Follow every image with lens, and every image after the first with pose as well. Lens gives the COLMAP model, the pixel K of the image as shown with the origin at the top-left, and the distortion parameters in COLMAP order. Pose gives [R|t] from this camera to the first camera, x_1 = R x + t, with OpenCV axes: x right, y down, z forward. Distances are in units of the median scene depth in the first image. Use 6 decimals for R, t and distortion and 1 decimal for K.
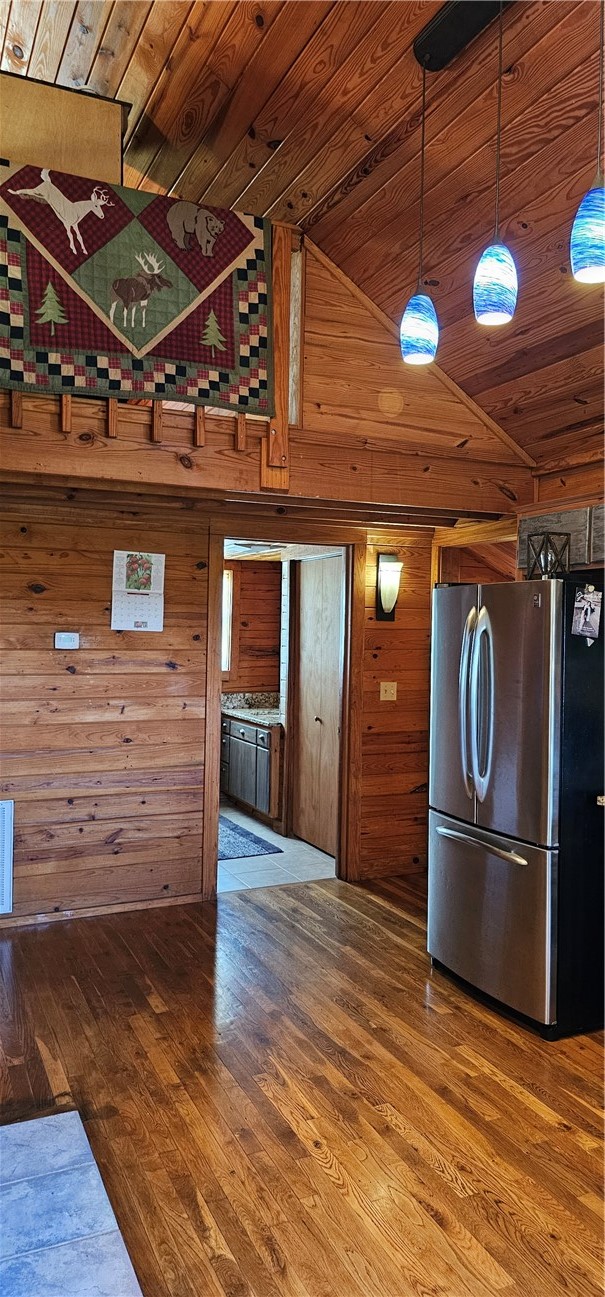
lens RADIAL K [[880.2, 0, 319.0], [0, 880.2, 645.3], [0, 0, 1]] dist [0.156107, -0.196151]
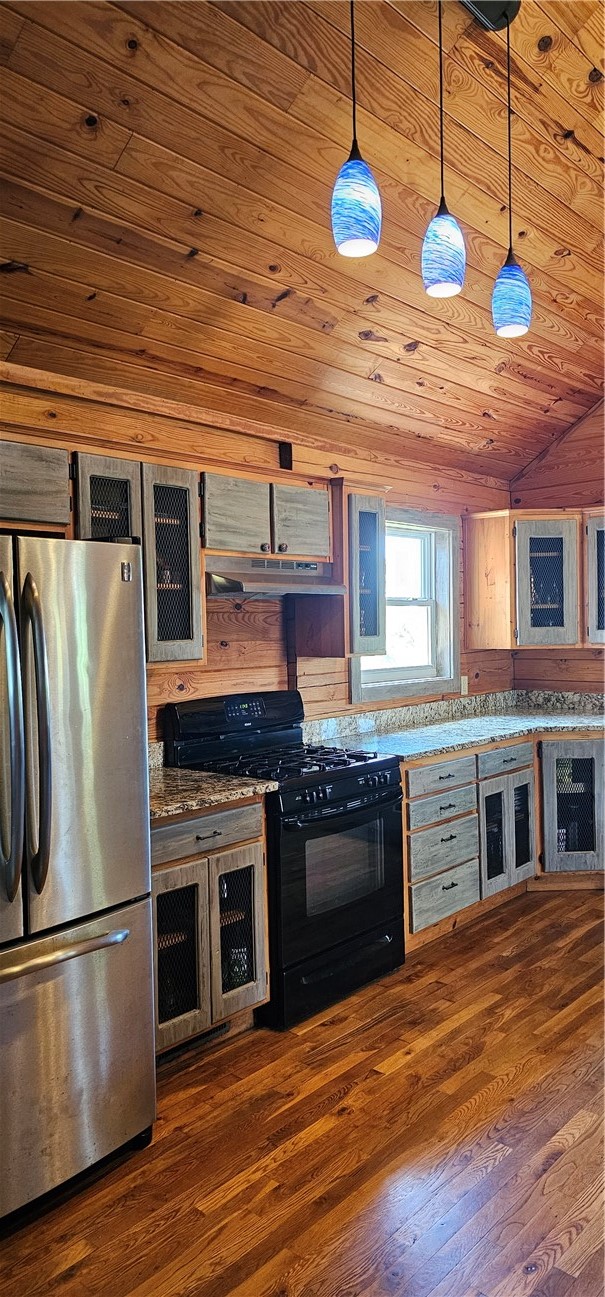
lens RADIAL K [[880.2, 0, 319.0], [0, 880.2, 645.3], [0, 0, 1]] dist [0.156107, -0.196151]
pose [[-0.410637, -0.034841, 0.911133, -0.546020], [0.028545, 0.998289, 0.051039, -0.024949], [-0.911352, 0.046967, -0.408939, 1.280294]]
